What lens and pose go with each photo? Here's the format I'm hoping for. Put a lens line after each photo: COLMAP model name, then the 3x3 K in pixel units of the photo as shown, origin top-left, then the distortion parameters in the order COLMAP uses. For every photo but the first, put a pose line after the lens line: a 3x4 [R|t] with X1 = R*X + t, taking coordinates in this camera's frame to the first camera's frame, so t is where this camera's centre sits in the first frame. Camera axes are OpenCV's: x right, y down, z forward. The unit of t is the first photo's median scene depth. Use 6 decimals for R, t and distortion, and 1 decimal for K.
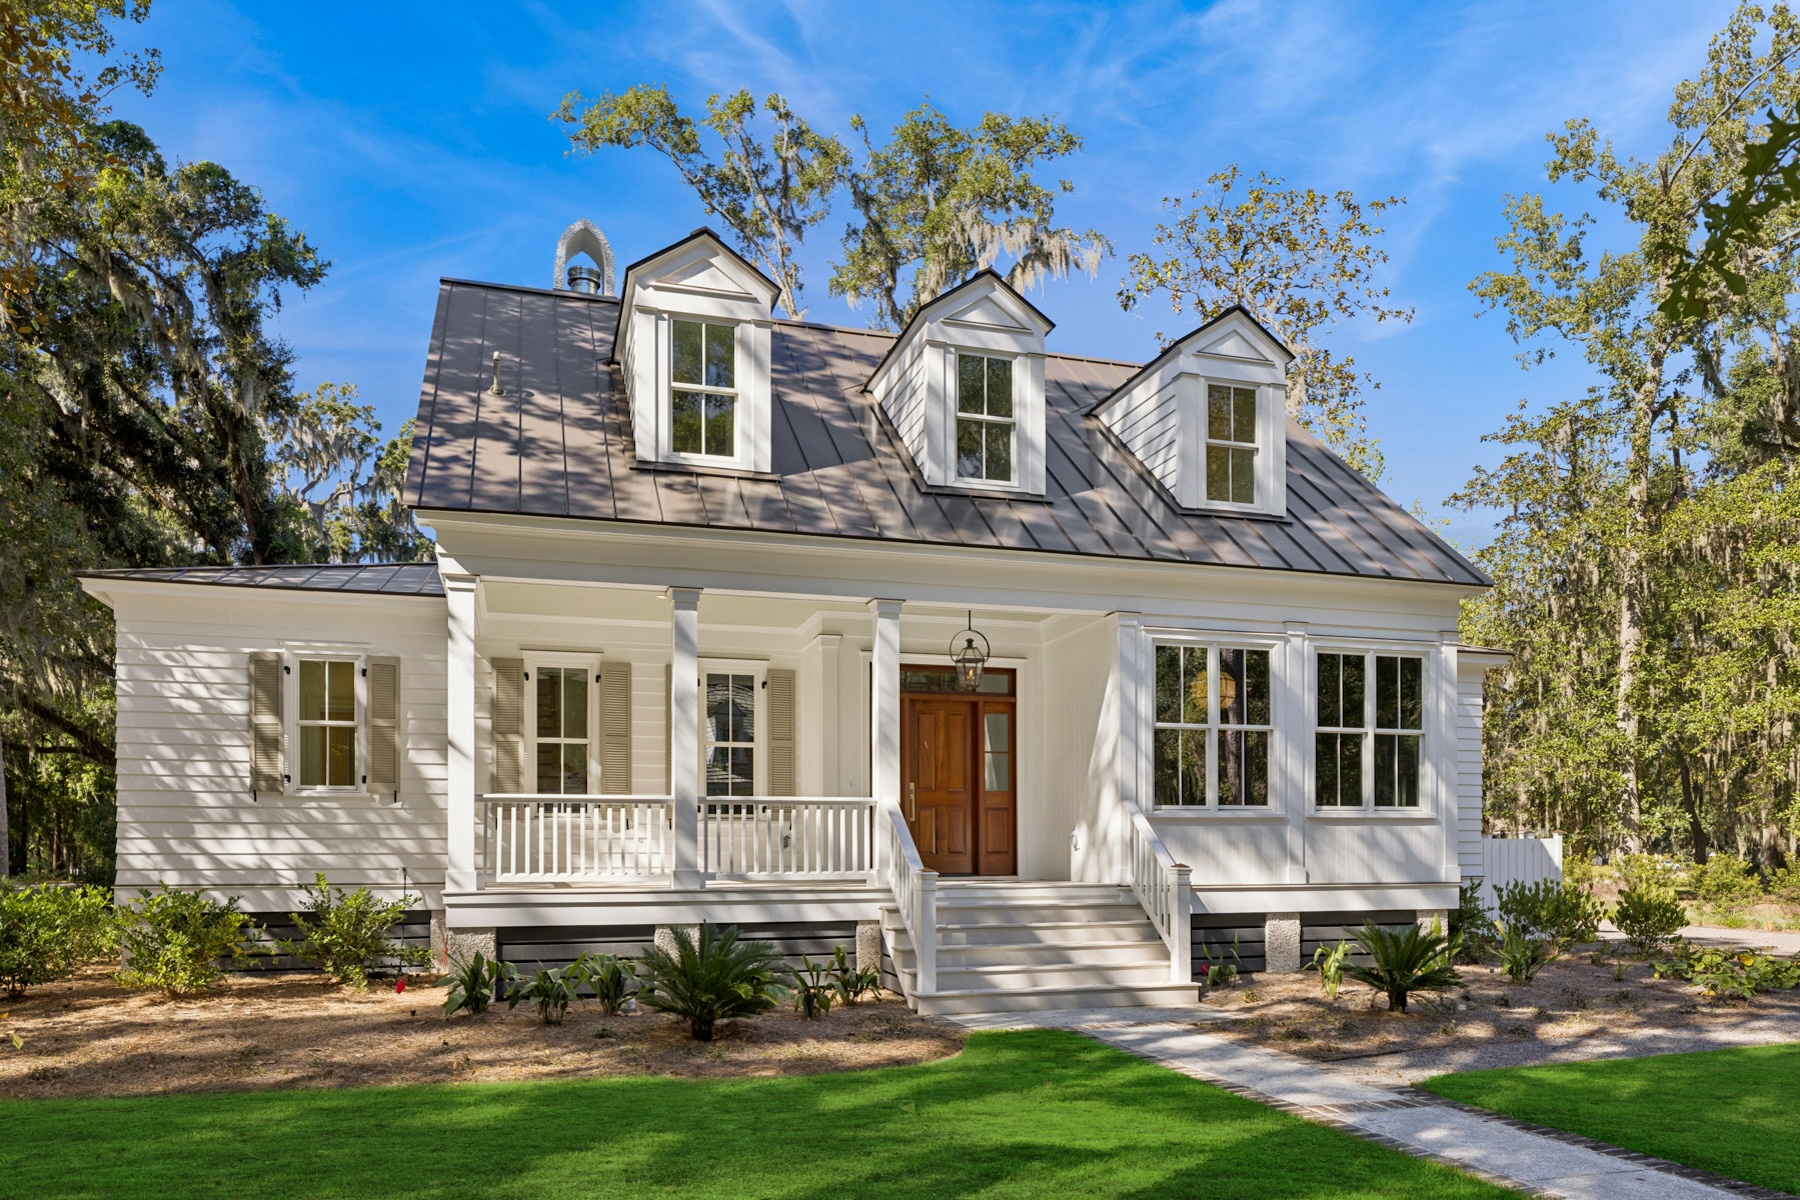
lens RADIAL K [[1247.8, 0, 901.0], [0, 1247.8, 852.1], [0, 0, 1]] dist [-0.003873, -0.001754]
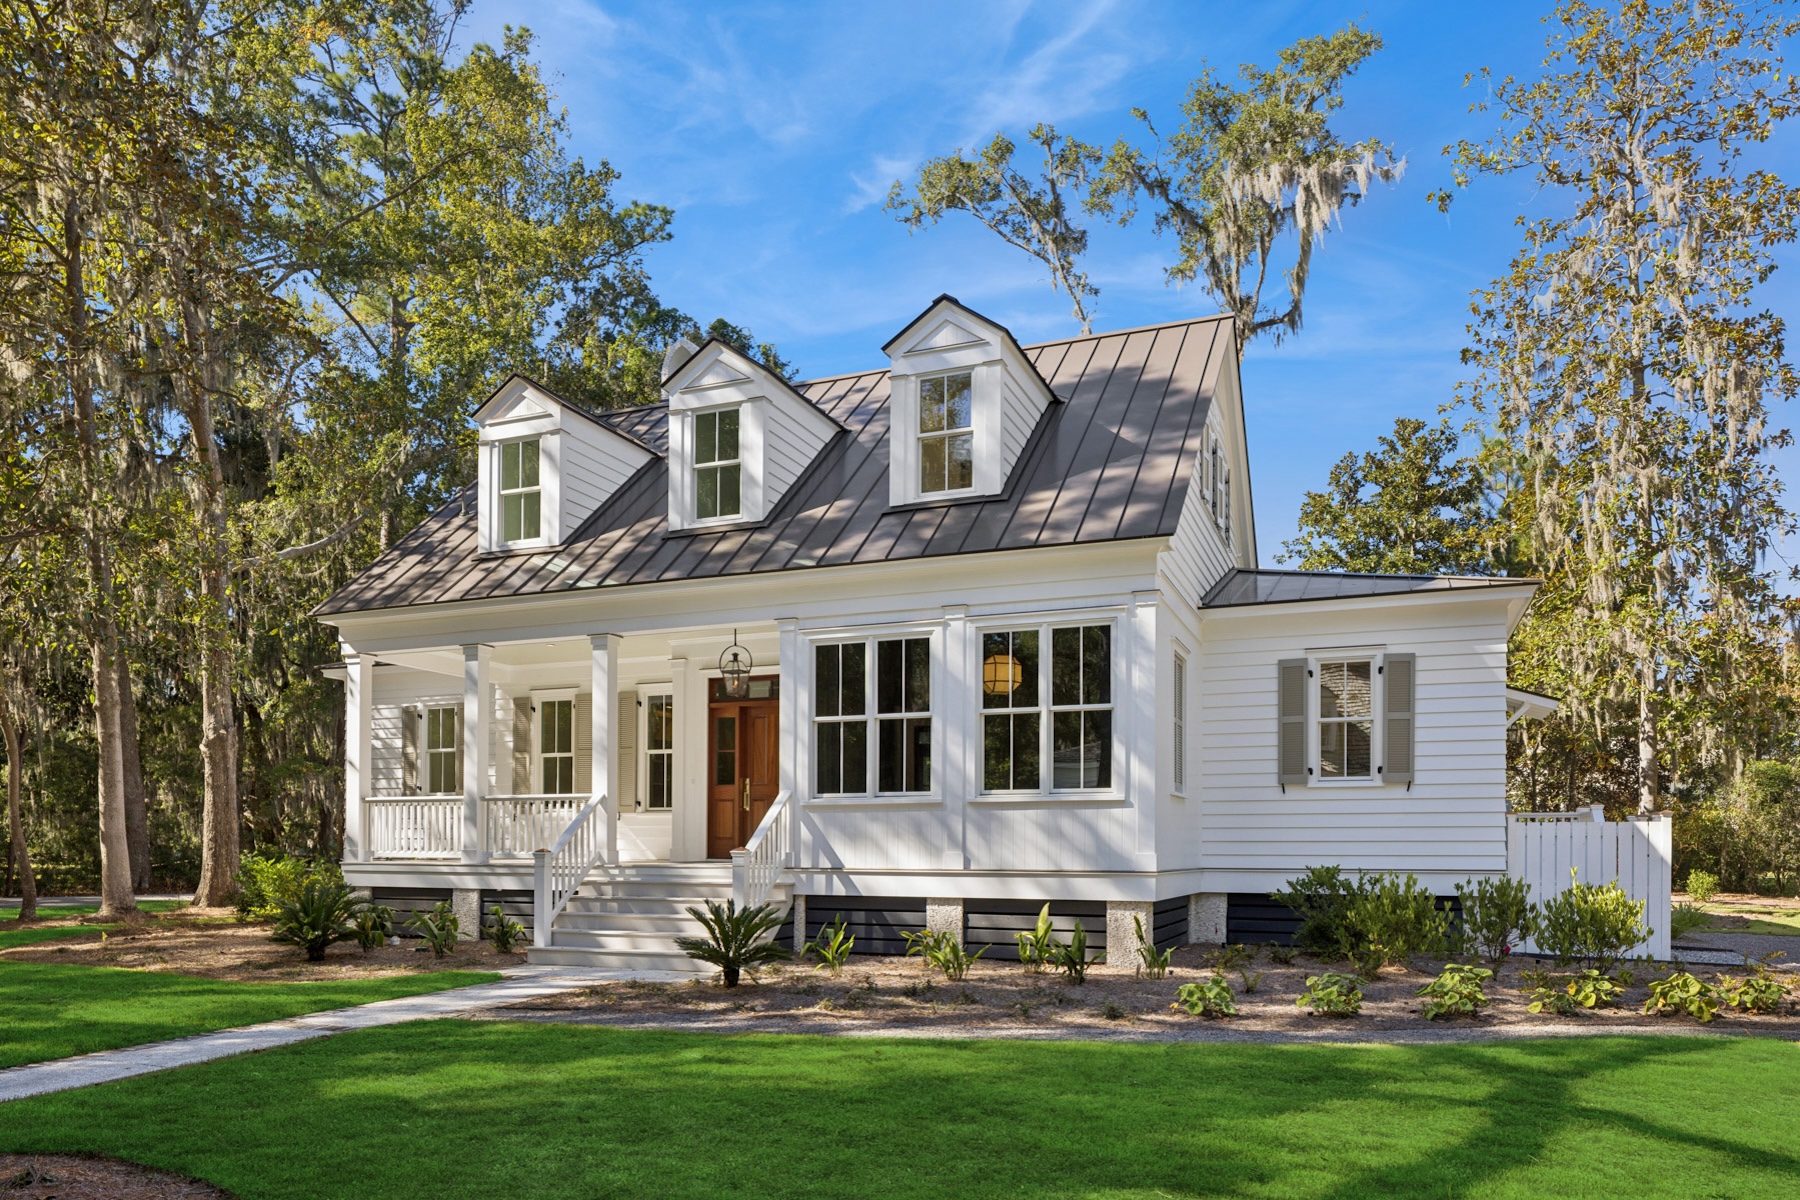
lens RADIAL K [[1233.4, 0, 891.8], [0, 1233.4, 840.1], [0, 0, 1]] dist [-0.003668, 0.000276]
pose [[0.771271, 0.002627, -0.636501, 0.898173], [-0.002396, 0.999996, 0.001224, 0.000869], [0.636502, 0.000582, 0.771275, 0.210300]]
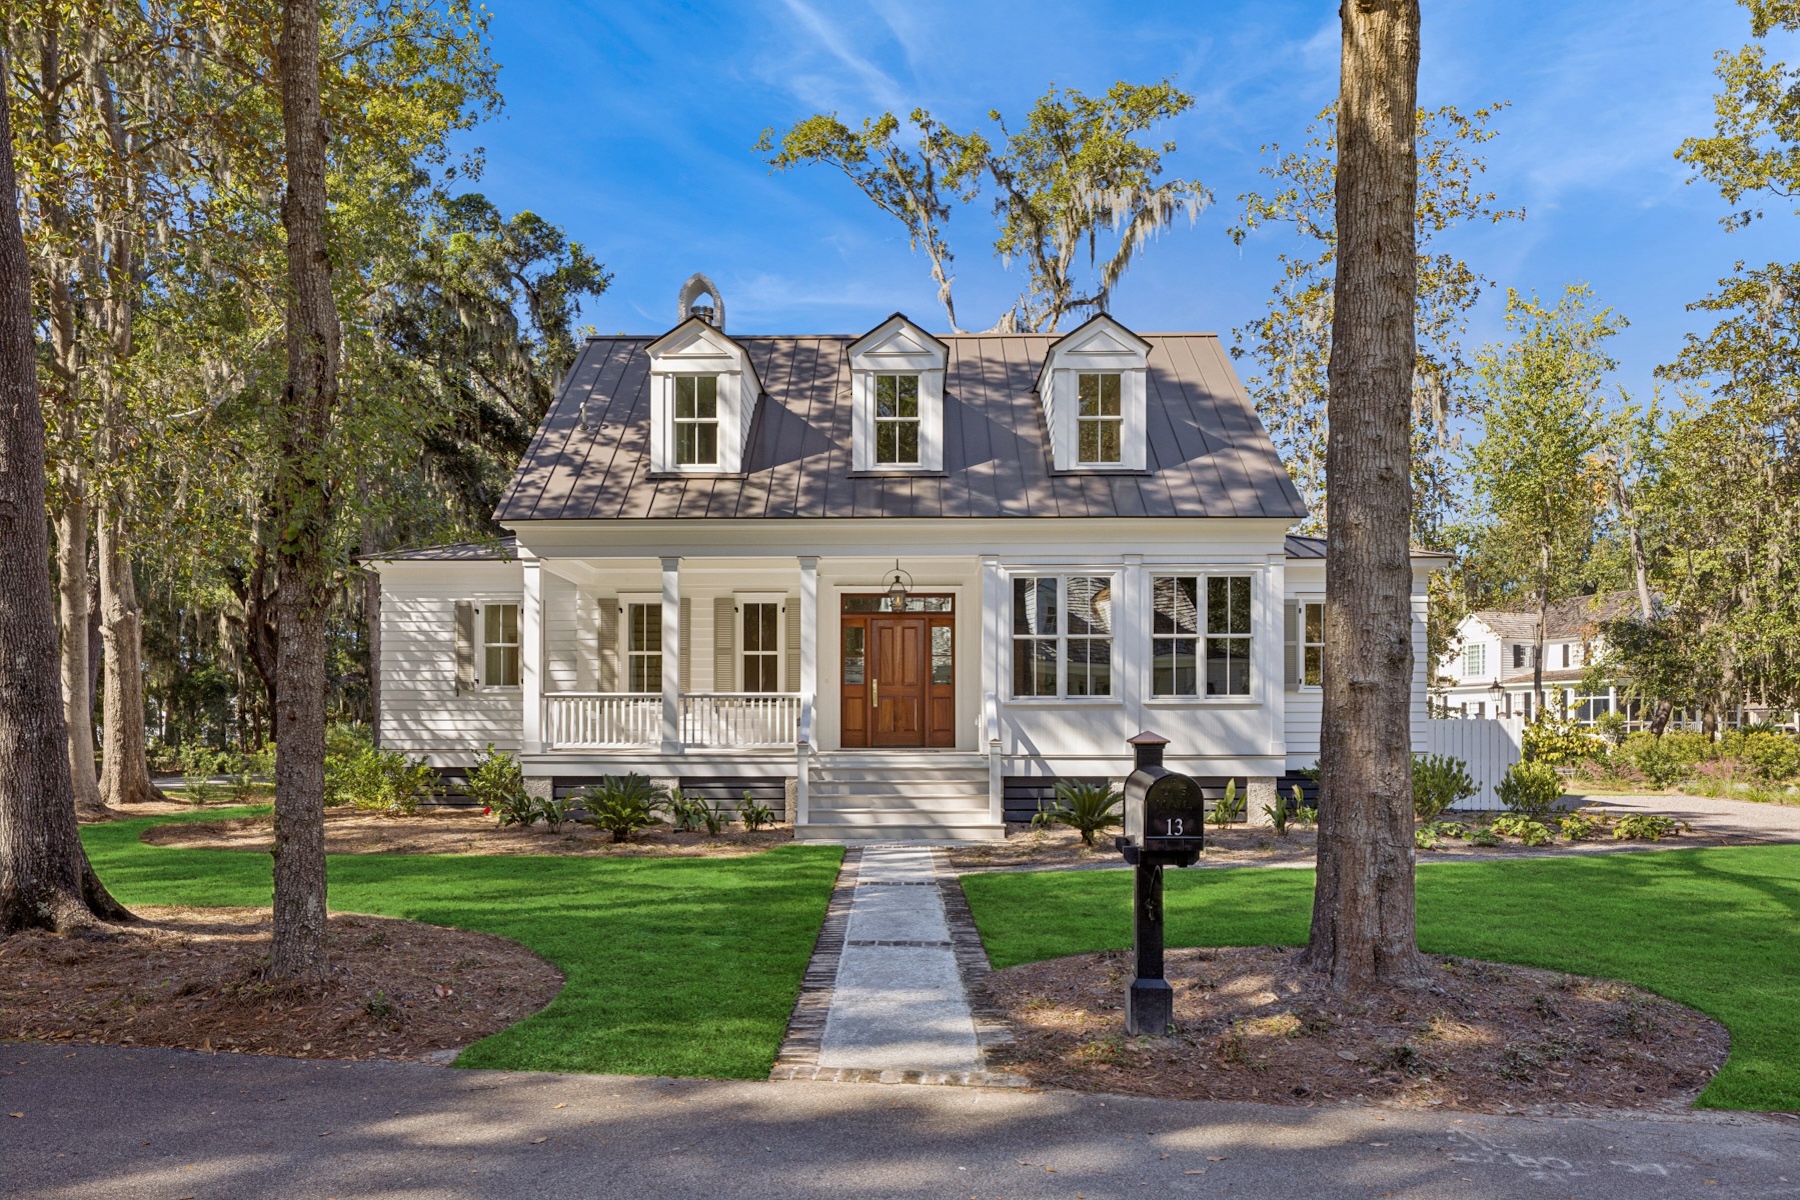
lens RADIAL K [[1243.1, 0, 894.7], [0, 1243.1, 720.8], [0, 0, 1]] dist [-0.000471, -0.001995]
pose [[0.952445, 0.000749, -0.304710, 0.474191], [-0.002418, 0.999984, -0.005101, -0.003247], [0.304702, 0.005595, 0.952431, -0.314025]]
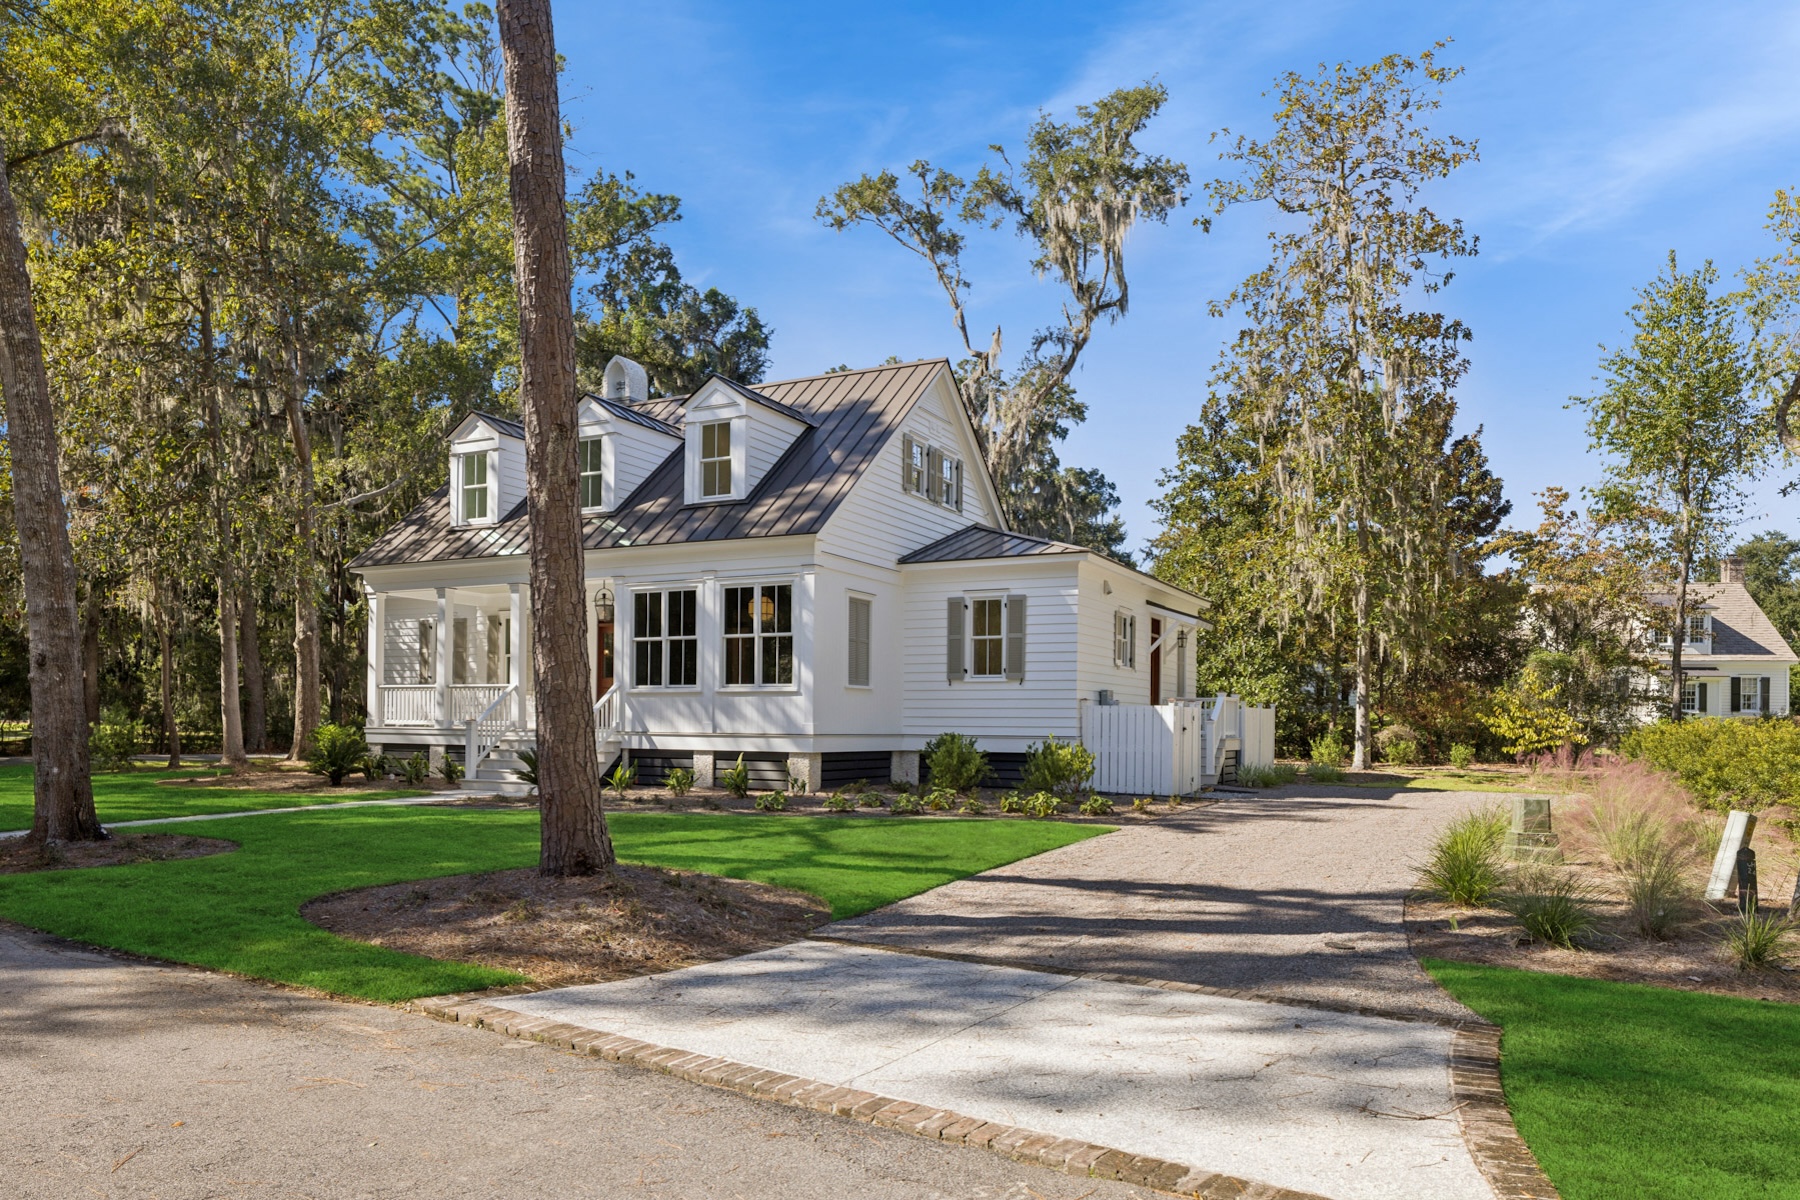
lens RADIAL K [[1243.1, 0, 894.7], [0, 1243.1, 720.8], [0, 0, 1]] dist [-0.000471, -0.001995]
pose [[0.710488, 0.009758, -0.703641, 1.614308], [-0.007616, 0.999952, 0.006177, -0.002261], [0.703668, 0.000971, 0.710528, 0.024763]]
